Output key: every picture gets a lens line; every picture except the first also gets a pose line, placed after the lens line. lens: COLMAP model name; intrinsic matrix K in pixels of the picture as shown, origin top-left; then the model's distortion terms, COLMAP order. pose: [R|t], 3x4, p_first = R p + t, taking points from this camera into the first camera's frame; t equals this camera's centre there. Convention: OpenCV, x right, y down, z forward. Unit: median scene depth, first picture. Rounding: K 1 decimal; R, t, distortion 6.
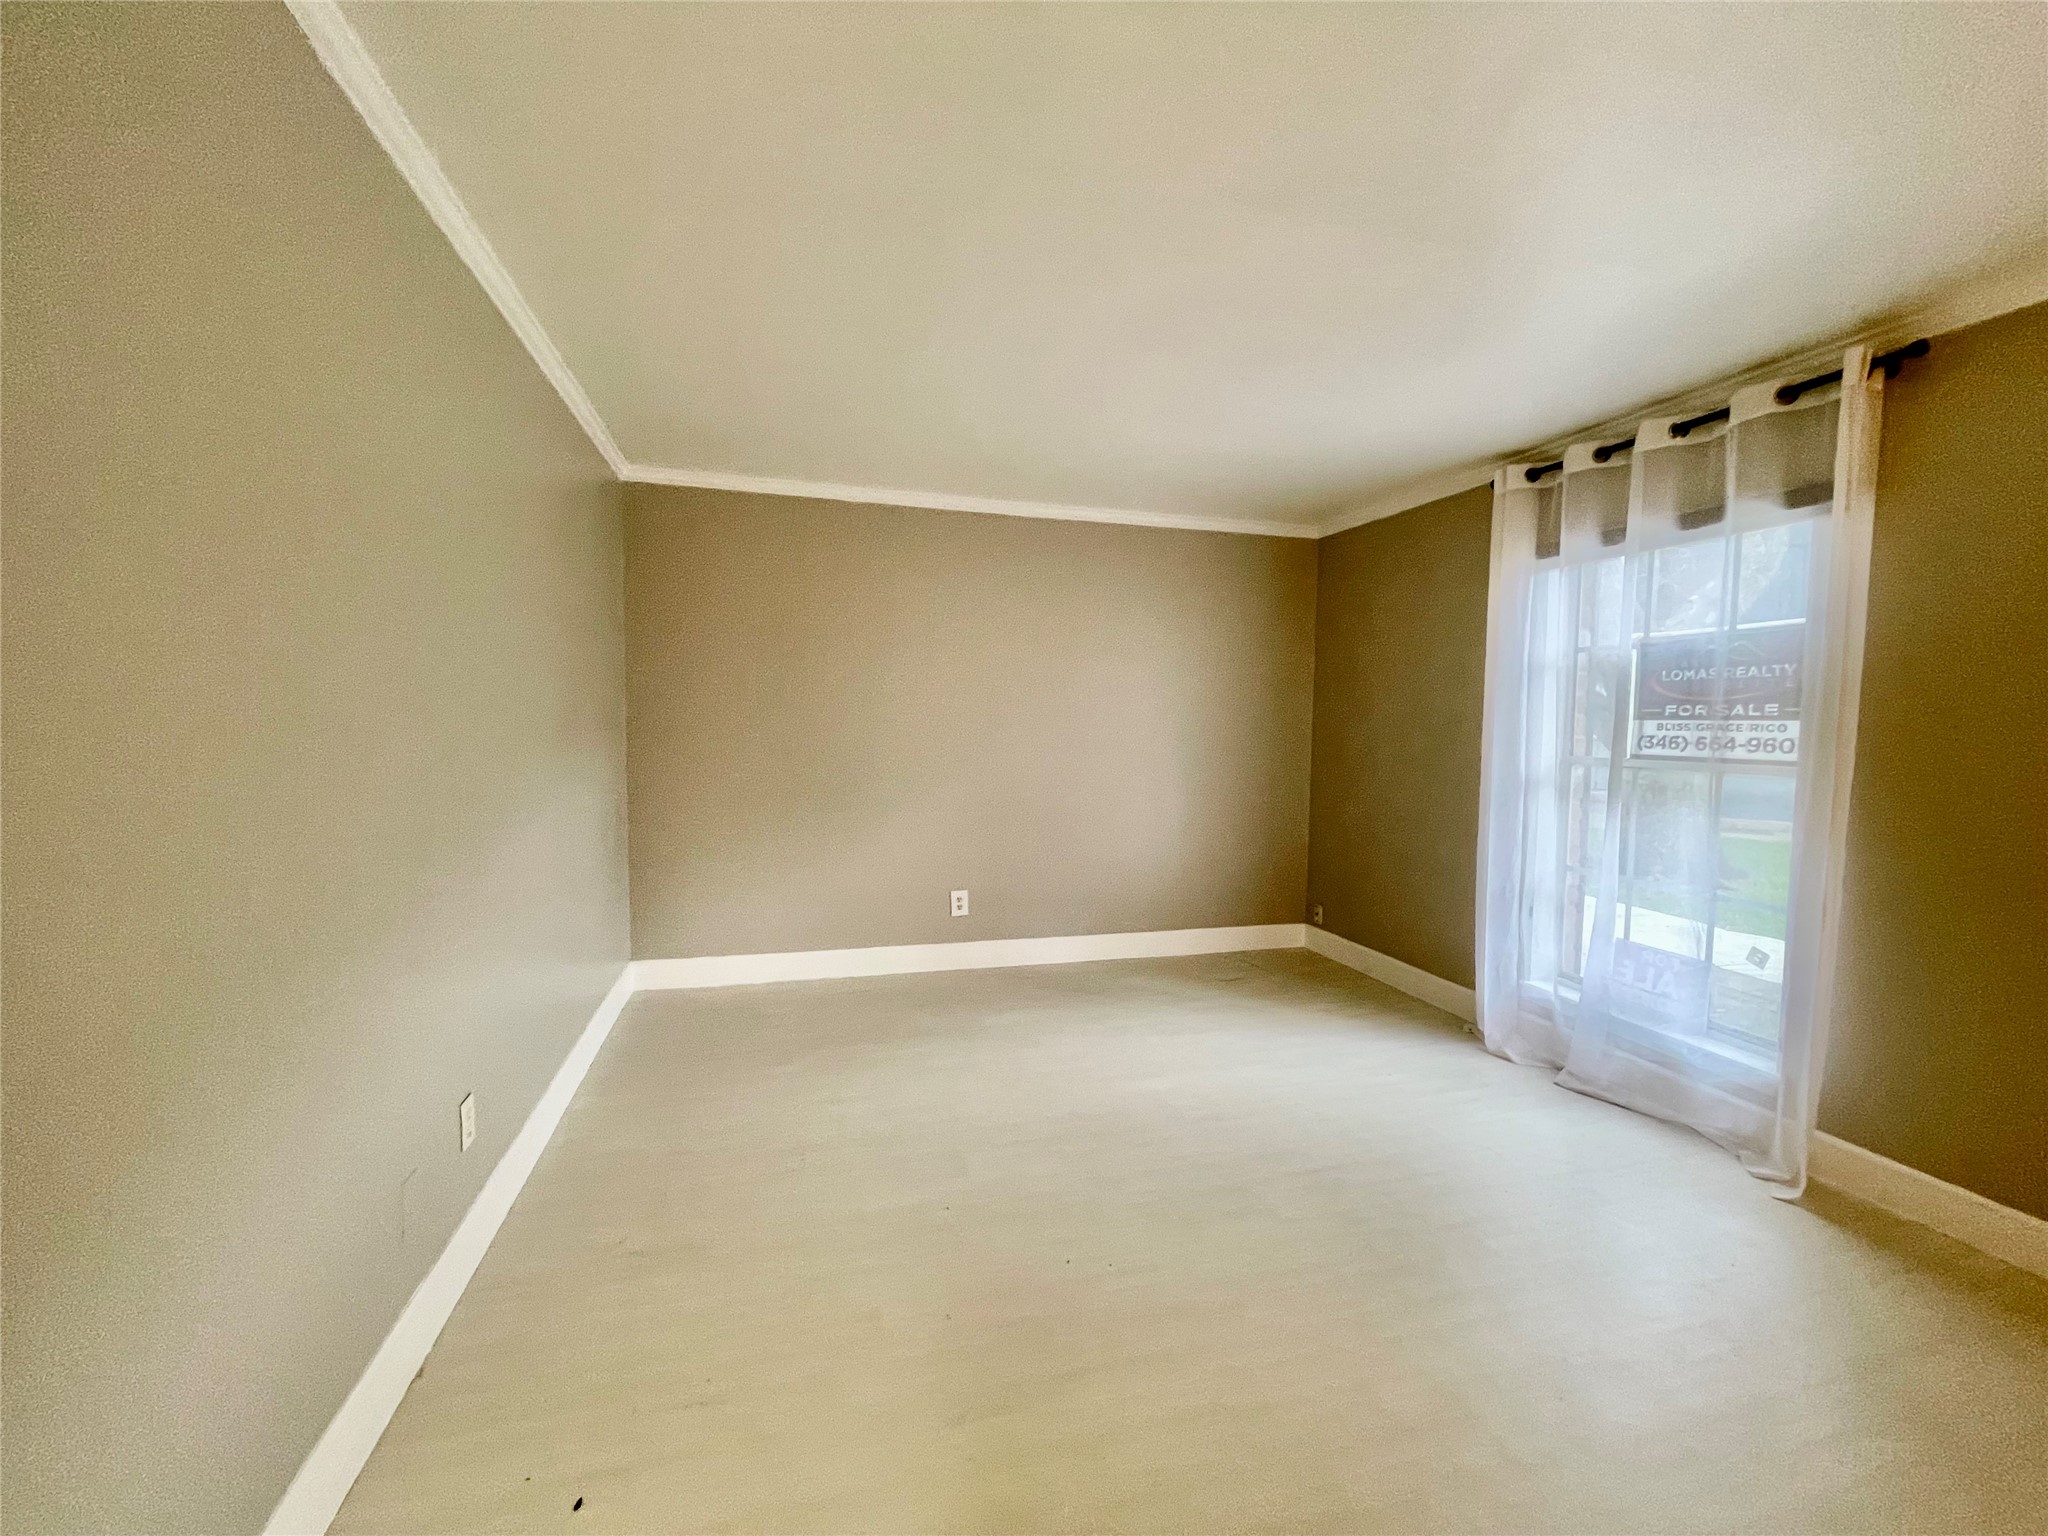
lens RADIAL K [[820.9, 0, 1014.1], [0, 820.9, 771.5], [0, 0, 1]] dist [0.000223, -0.000249]
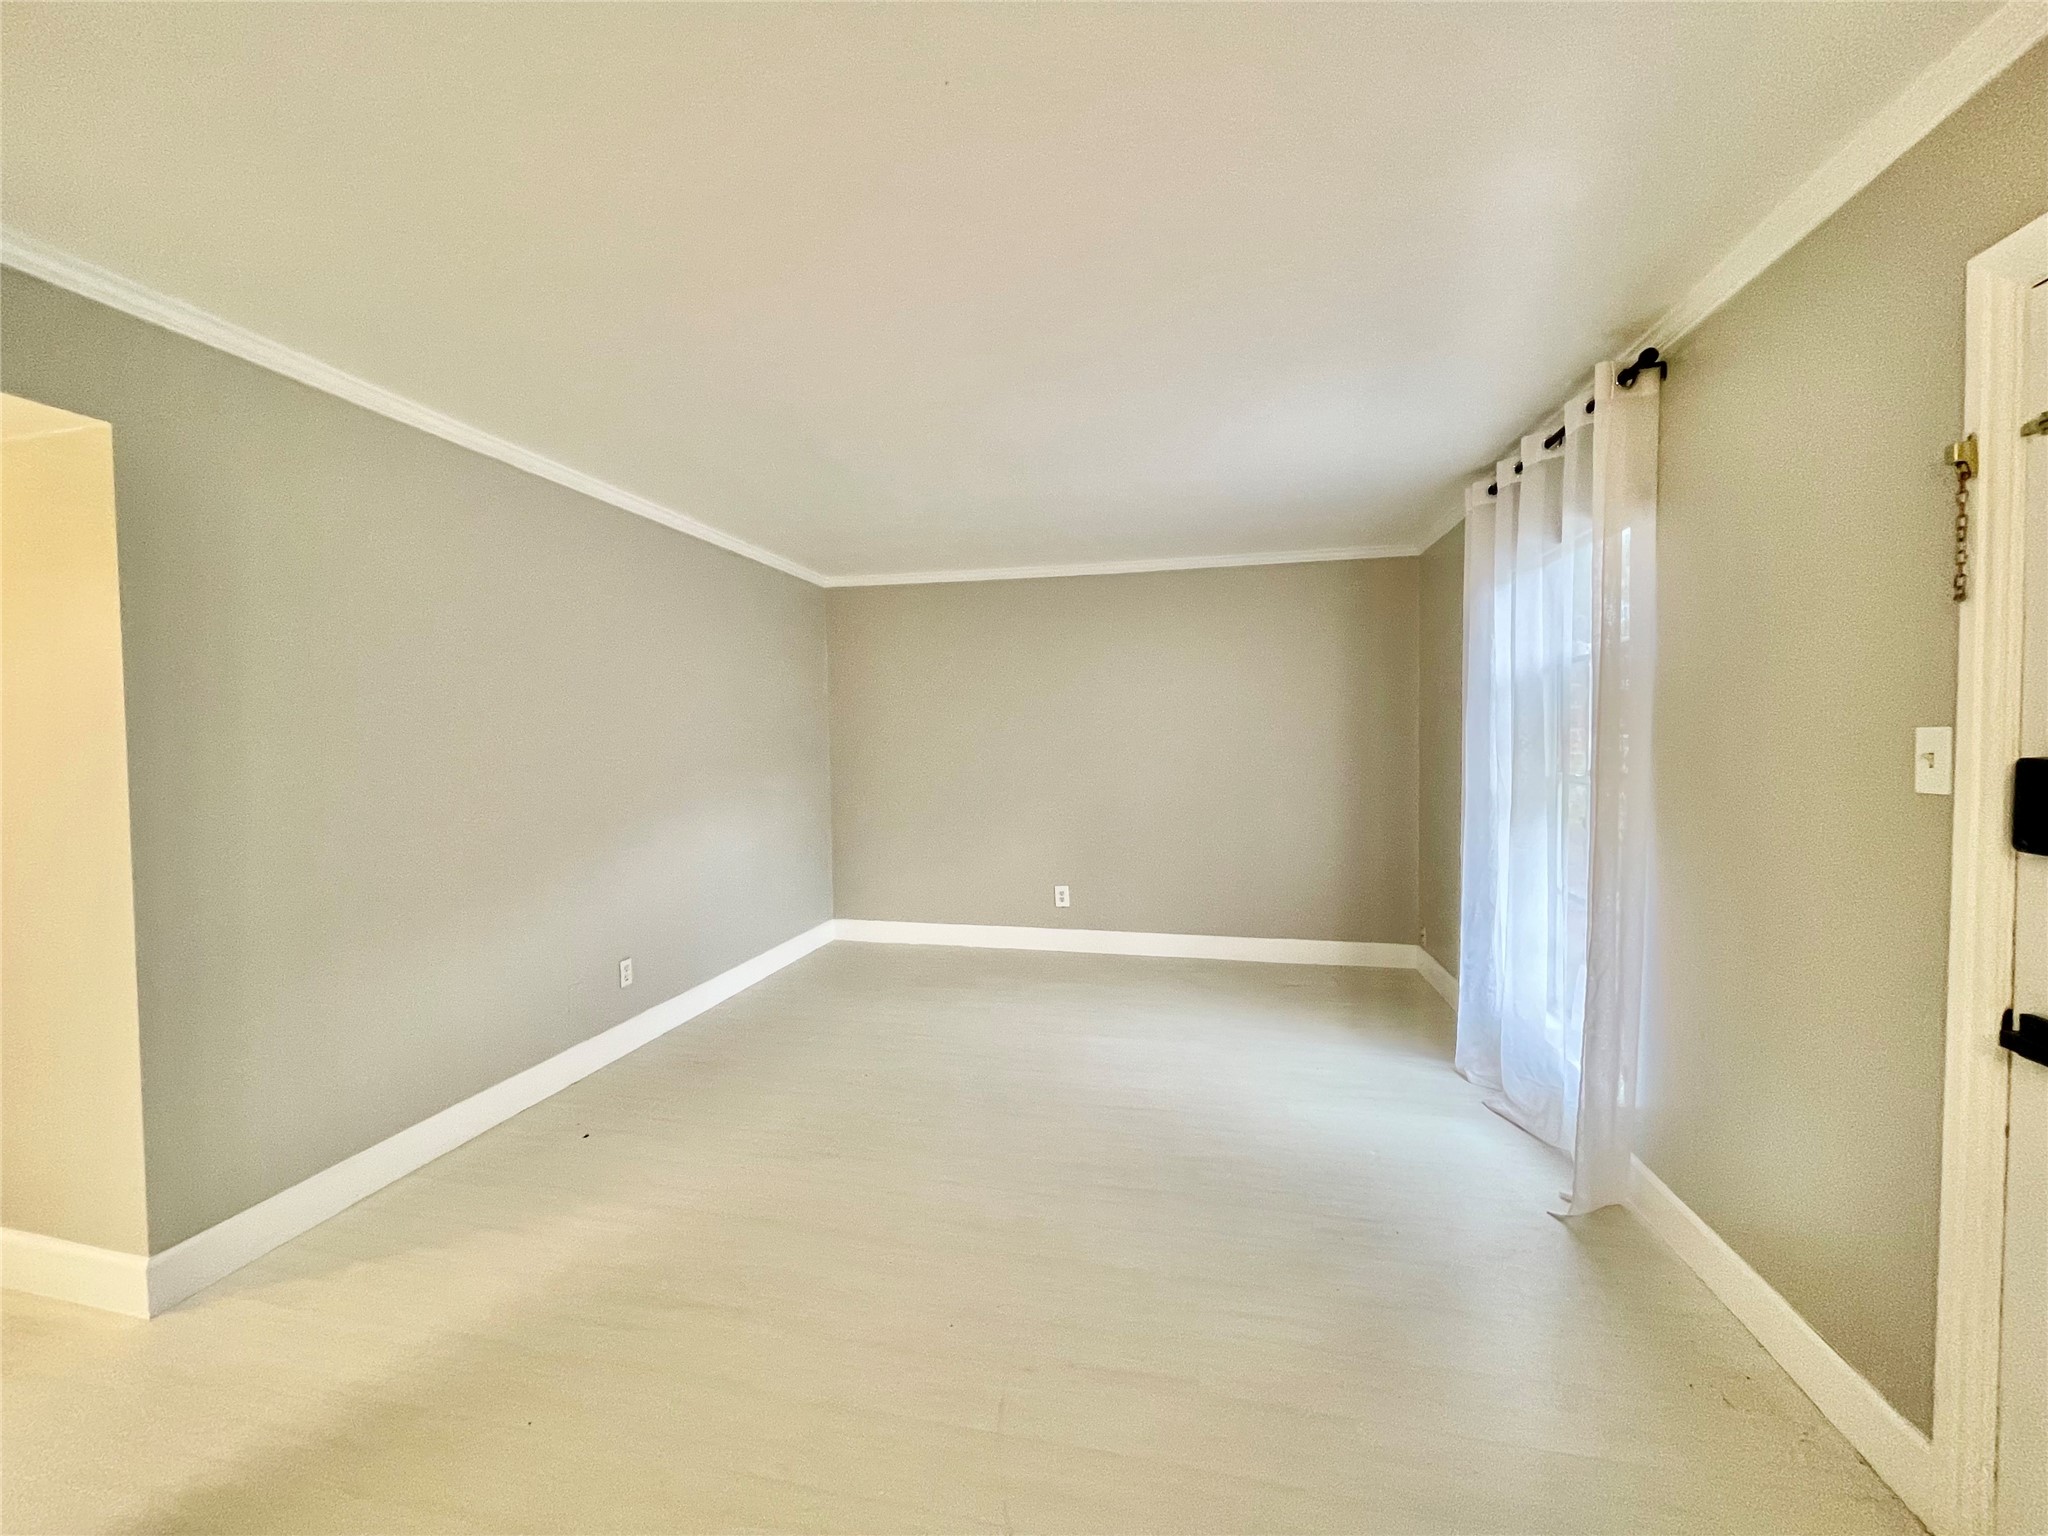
lens RADIAL K [[820.9, 0, 1014.6], [0, 820.9, 770.7], [0, 0, 1]] dist [0.000223, -0.000249]
pose [[0.887902, 0.000608, -0.460033, 0.592203], [-0.013757, 0.999587, -0.025232, 0.011819], [0.459827, 0.028732, 0.887543, -0.145367]]
